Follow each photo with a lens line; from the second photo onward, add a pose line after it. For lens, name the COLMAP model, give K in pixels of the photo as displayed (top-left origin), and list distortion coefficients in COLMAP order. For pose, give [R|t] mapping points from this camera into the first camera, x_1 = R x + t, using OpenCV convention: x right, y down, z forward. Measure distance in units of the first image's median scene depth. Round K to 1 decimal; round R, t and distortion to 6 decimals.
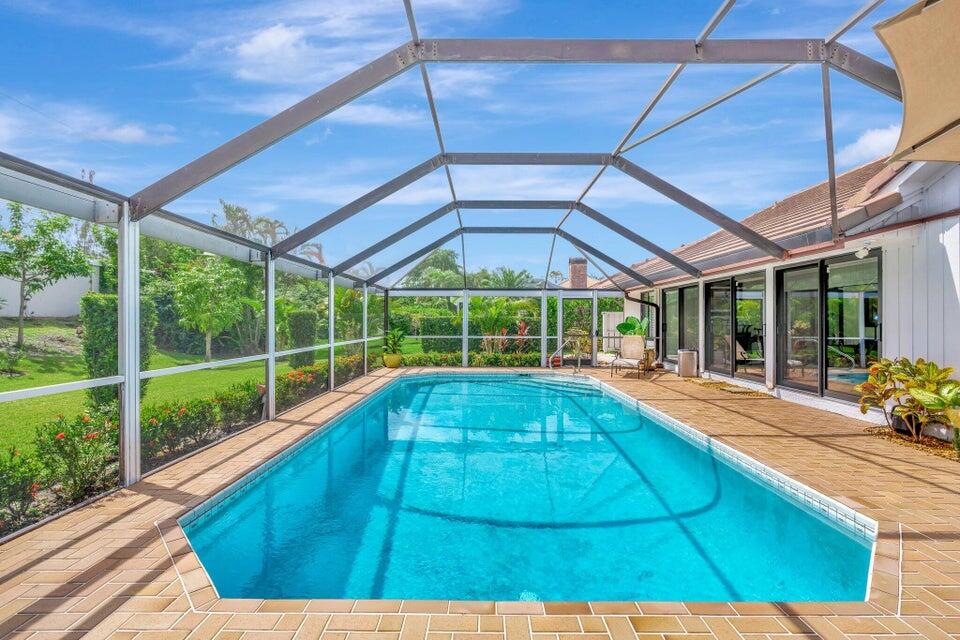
lens RADIAL K [[432.1, 0, 478.1], [0, 432.1, 321.4], [0, 0, 1]] dist [-0.008568, 0.003126]
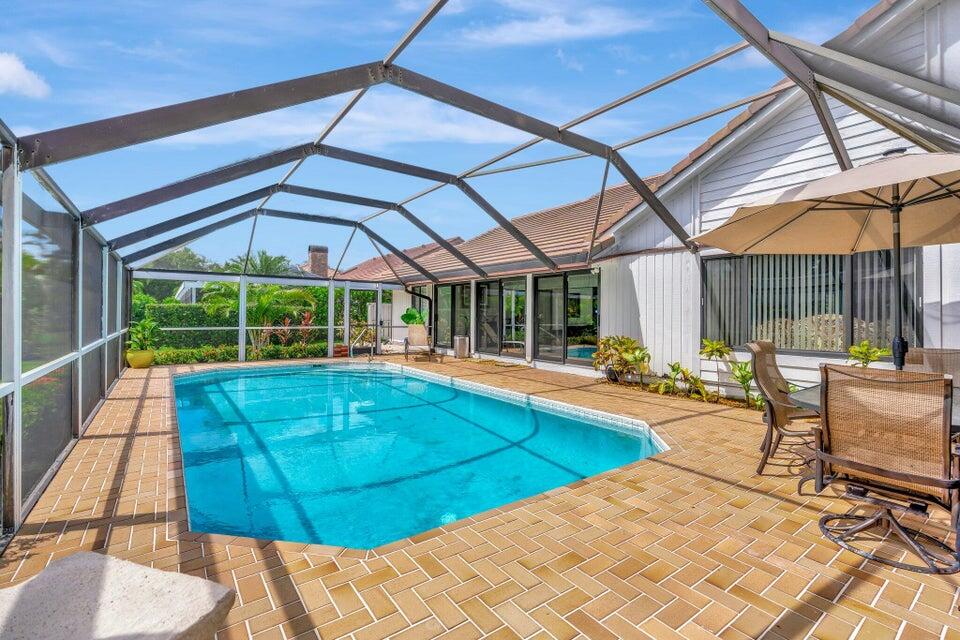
lens RADIAL K [[432.1, 0, 489.2], [0, 432.1, 316.0], [0, 0, 1]] dist [-0.008568, 0.003126]
pose [[0.797143, 0.002502, 0.603785, -0.253648], [-0.008779, 0.999934, 0.007446, -0.000260], [-0.603726, -0.011236, 0.797112, -0.029587]]
